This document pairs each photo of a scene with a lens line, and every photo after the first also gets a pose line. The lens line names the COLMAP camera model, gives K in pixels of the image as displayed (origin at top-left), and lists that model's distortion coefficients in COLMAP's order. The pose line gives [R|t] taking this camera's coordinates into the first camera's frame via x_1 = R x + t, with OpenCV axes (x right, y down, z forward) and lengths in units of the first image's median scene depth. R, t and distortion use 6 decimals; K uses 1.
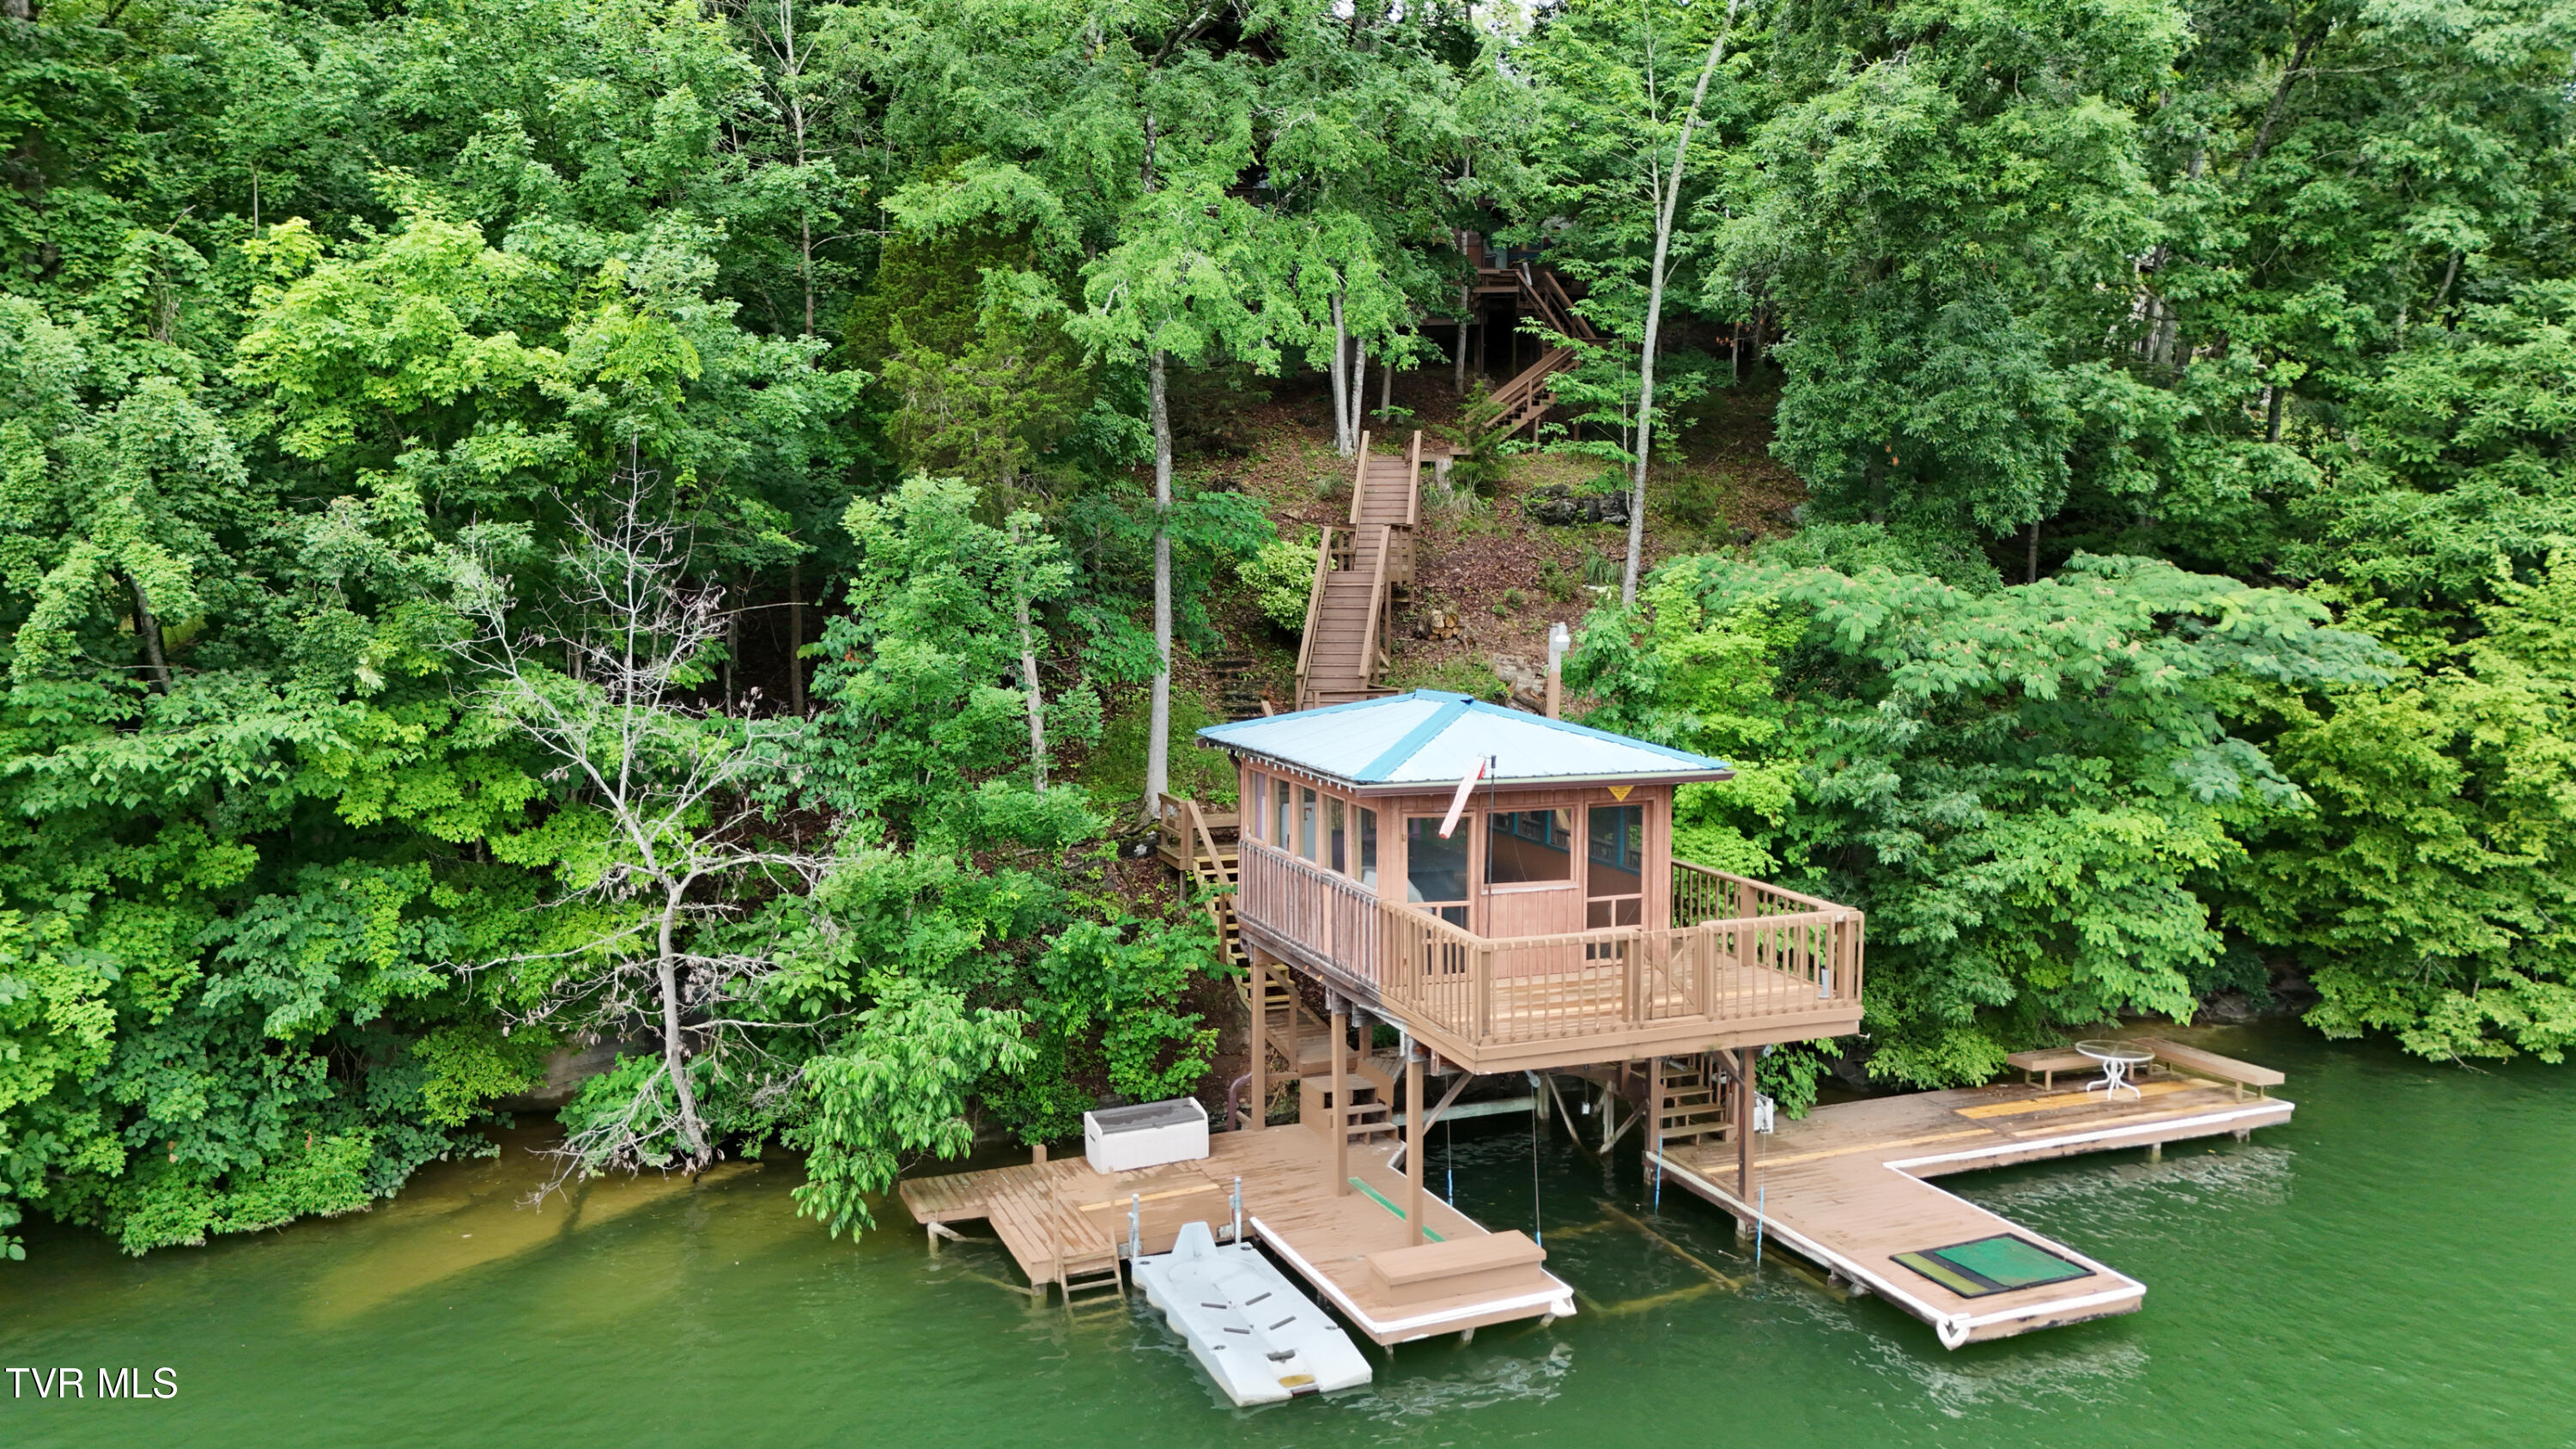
lens RADIAL K [[1878.0, 0, 1287.4], [0, 1878.0, 728.0], [0, 0, 1]] dist [0.085999, -0.050885]
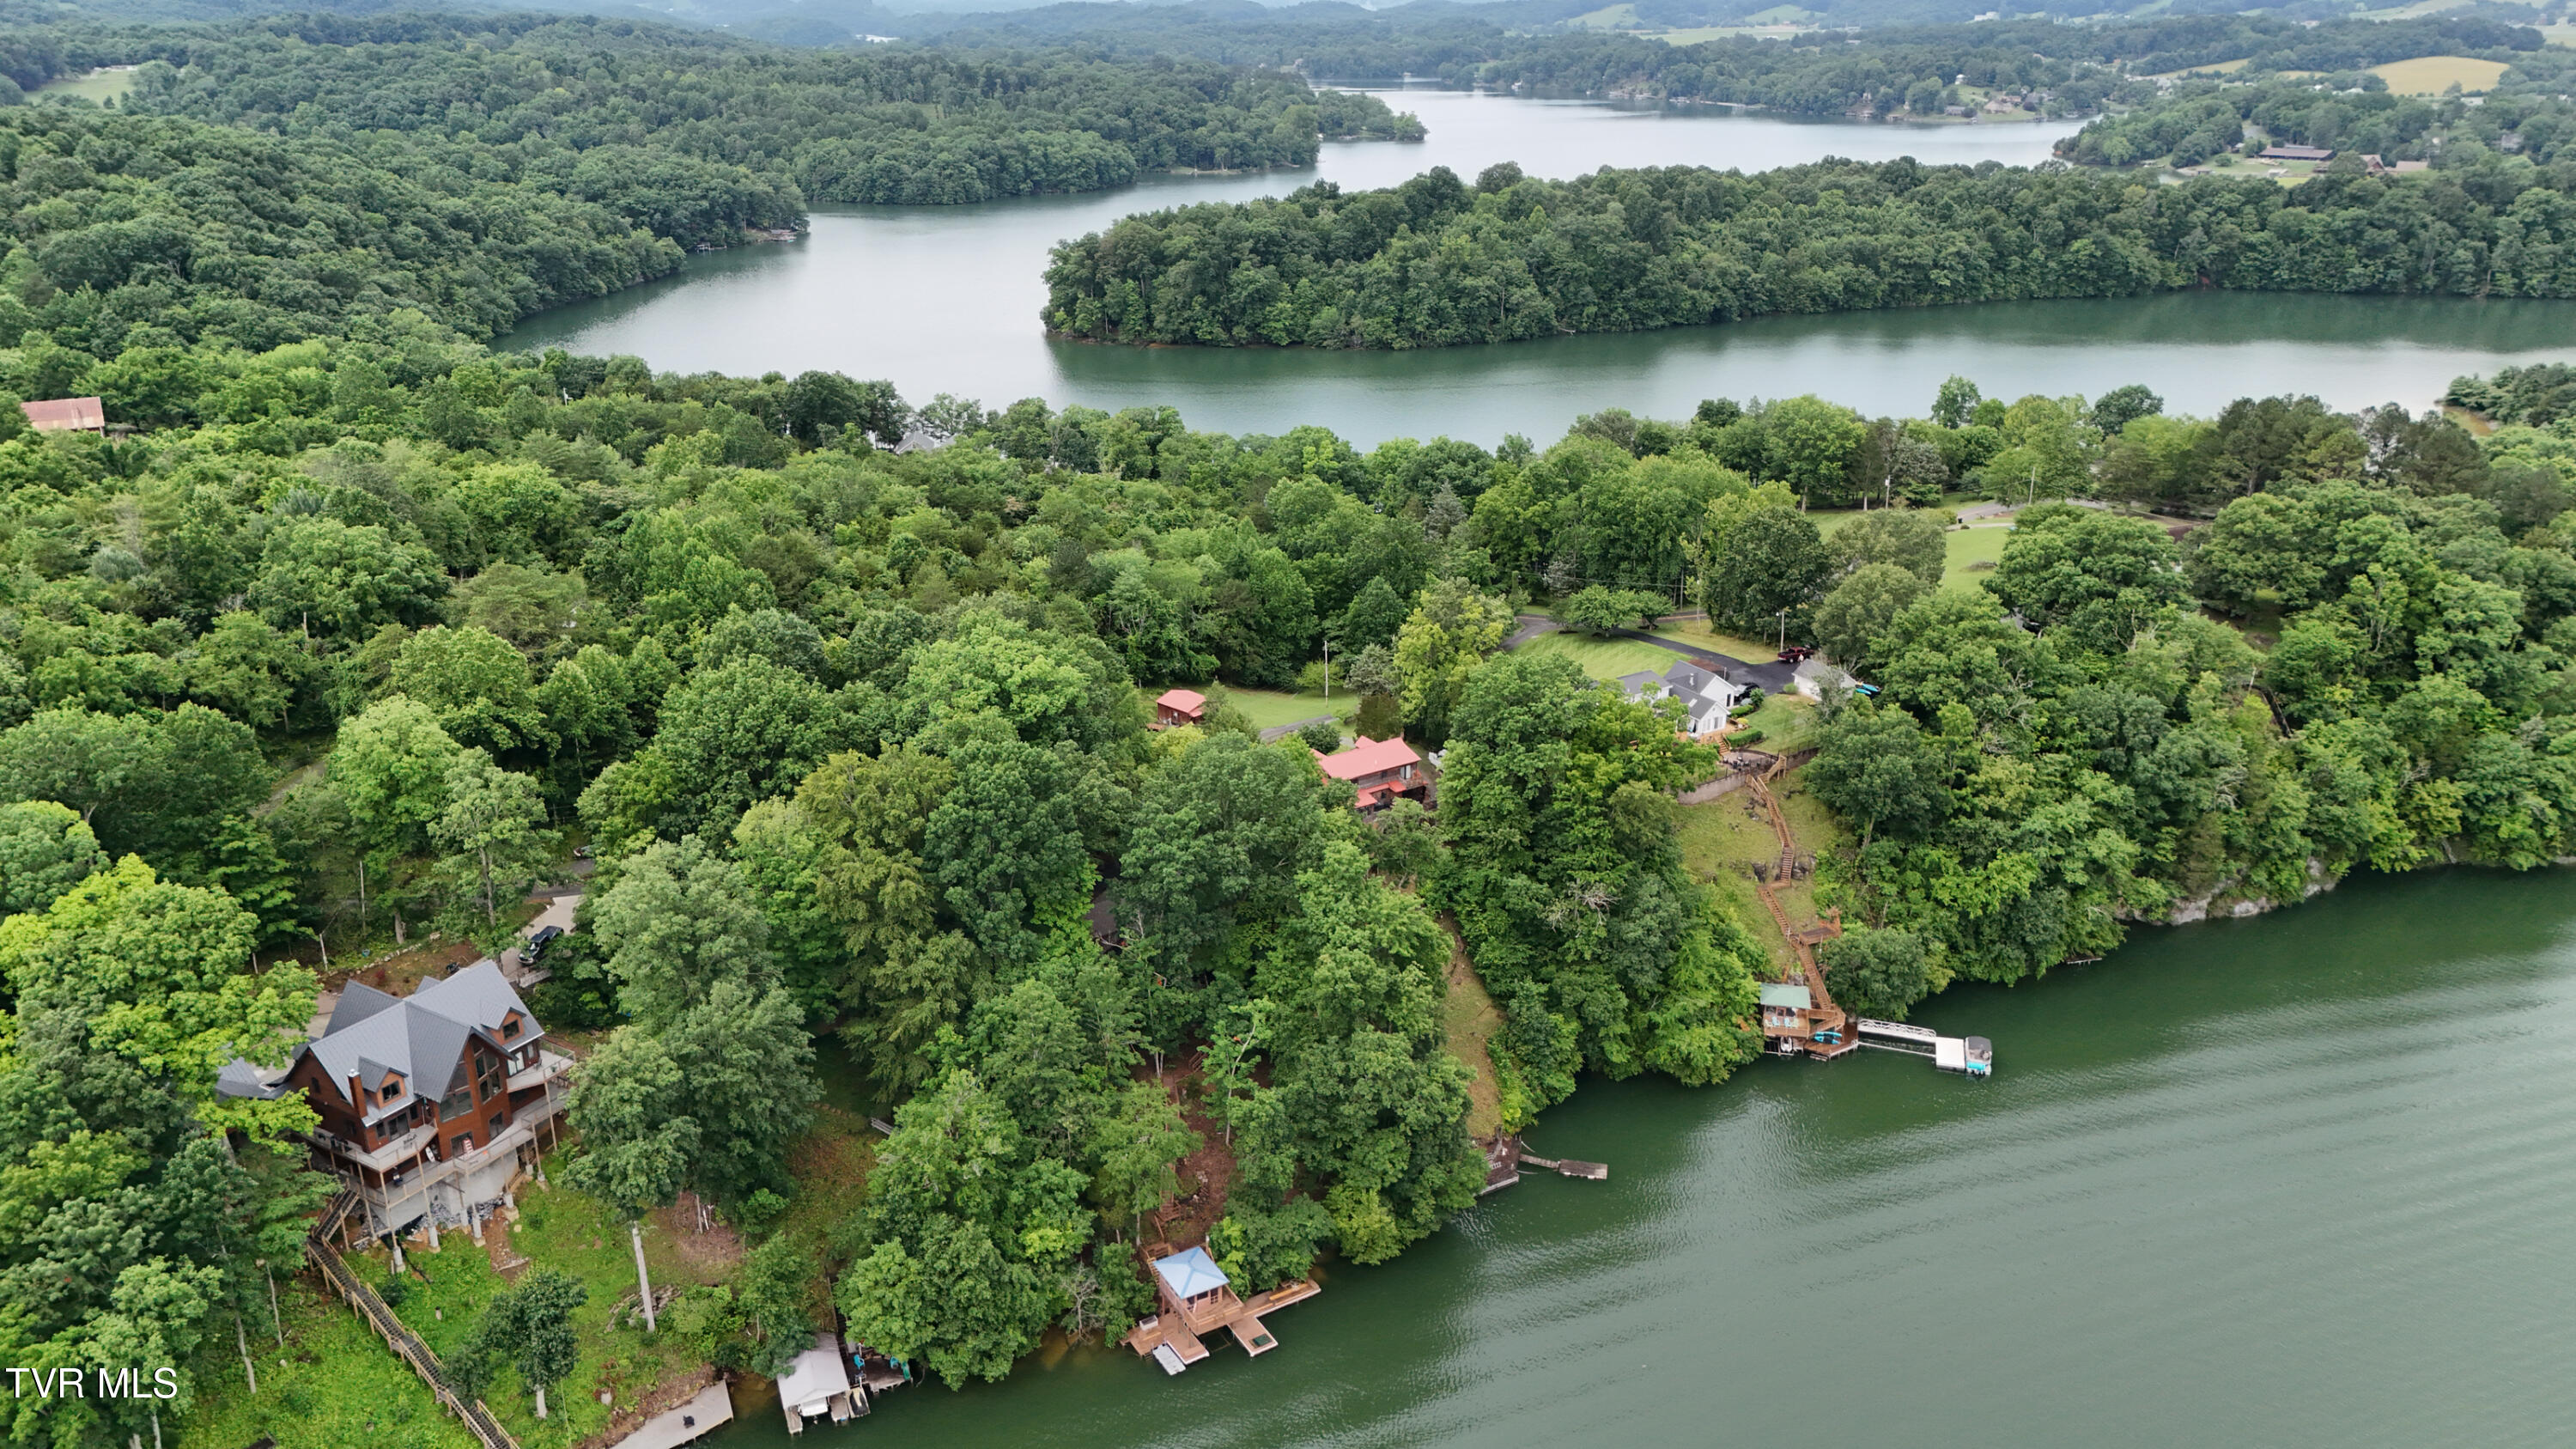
lens RADIAL K [[1878.0, 0, 1293.8], [0, 1878.0, 731.2], [0, 0, 1]] dist [0.085999, -0.050885]
pose [[0.987864, -0.052054, 0.146340, -0.456059], [0.009548, 0.960740, 0.277285, -3.825228], [-0.155029, -0.272523, 0.949578, -5.129955]]
